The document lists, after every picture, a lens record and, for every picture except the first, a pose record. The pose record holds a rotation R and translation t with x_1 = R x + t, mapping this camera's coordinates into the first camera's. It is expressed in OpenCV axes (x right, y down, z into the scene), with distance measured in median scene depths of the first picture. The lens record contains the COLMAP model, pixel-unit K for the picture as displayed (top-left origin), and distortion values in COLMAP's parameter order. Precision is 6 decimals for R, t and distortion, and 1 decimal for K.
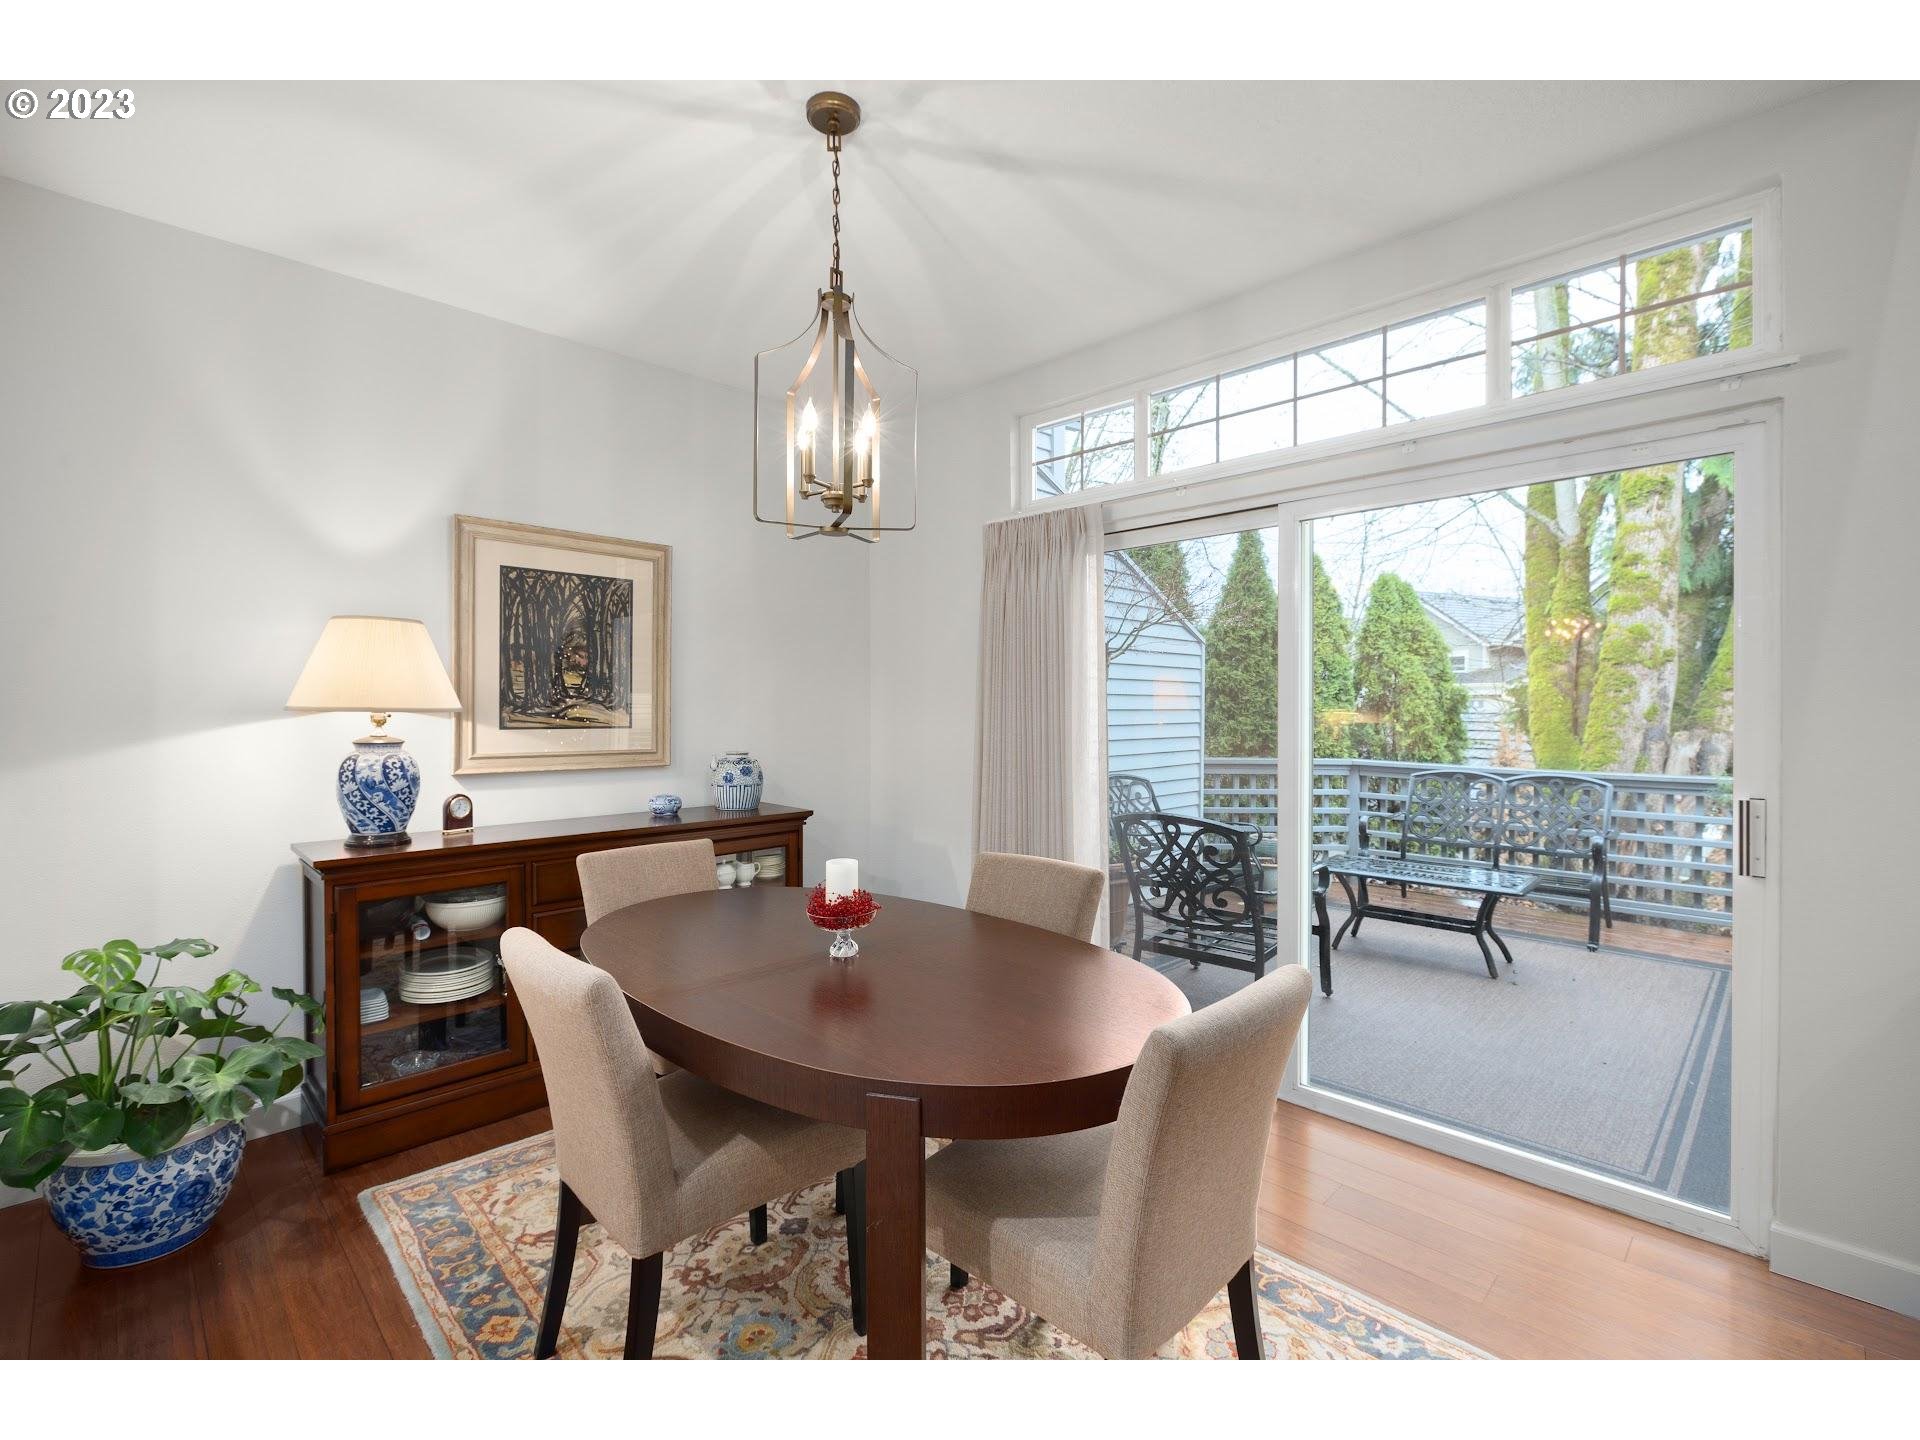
lens RADIAL K [[857.3, 0, 969.6], [0, 857.3, 717.7], [0, 0, 1]] dist [-0.001812, -0.000420]
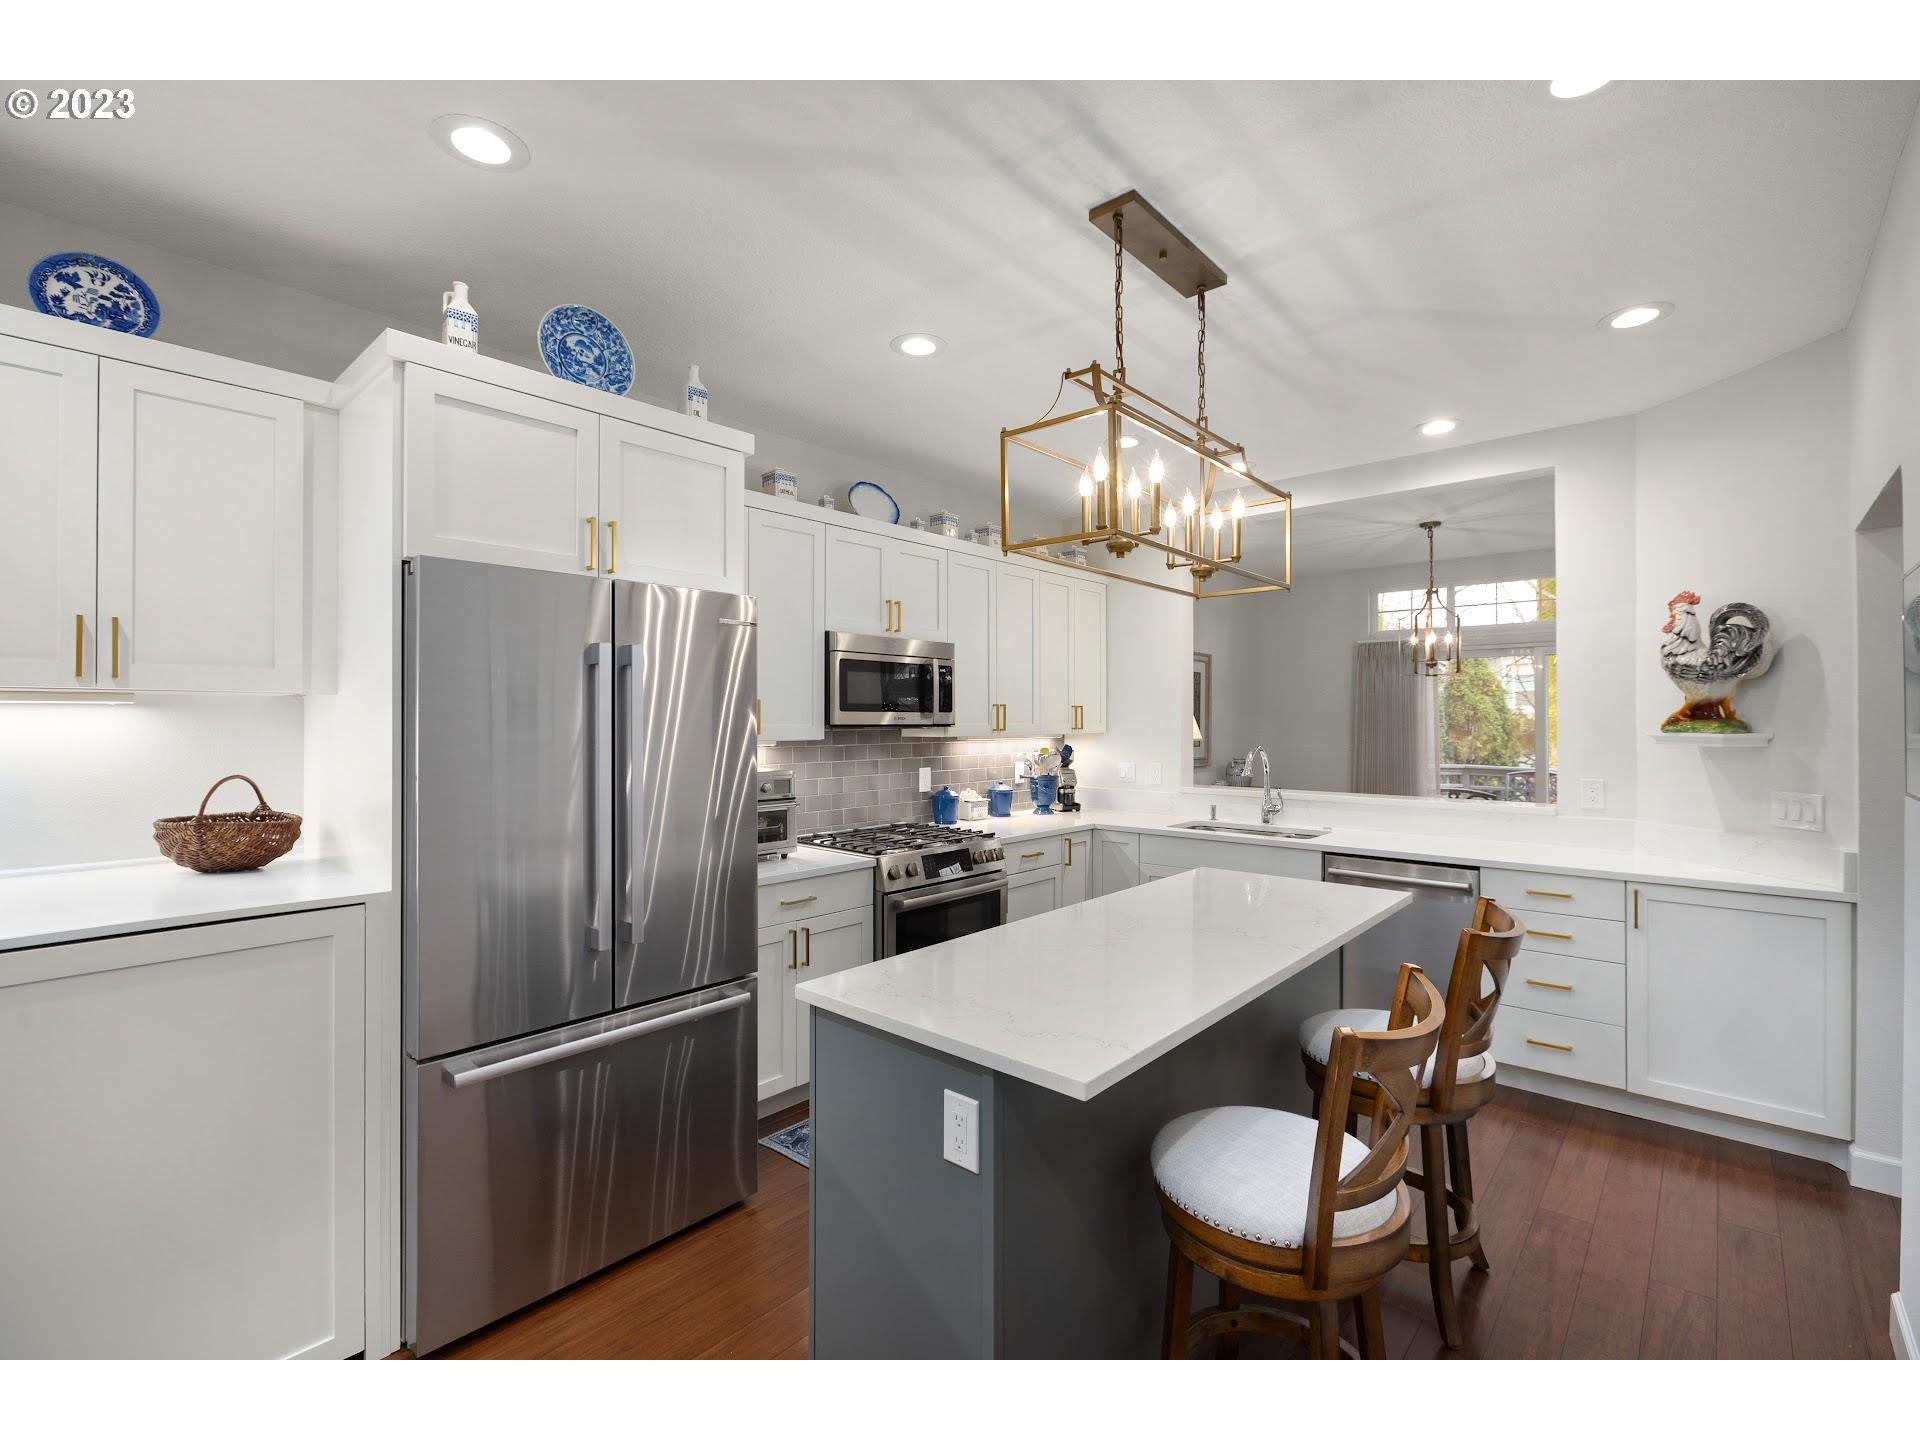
lens RADIAL K [[852.3, 0, 963.9], [0, 852.3, 712.0], [0, 0, 1]] dist [-0.001775, -0.000128]
pose [[0.998599, 0.001177, 0.052905, -0.660082], [-0.000168, 0.999818, -0.019072, -0.022151], [-0.052918, 0.019036, 0.998417, -0.622007]]
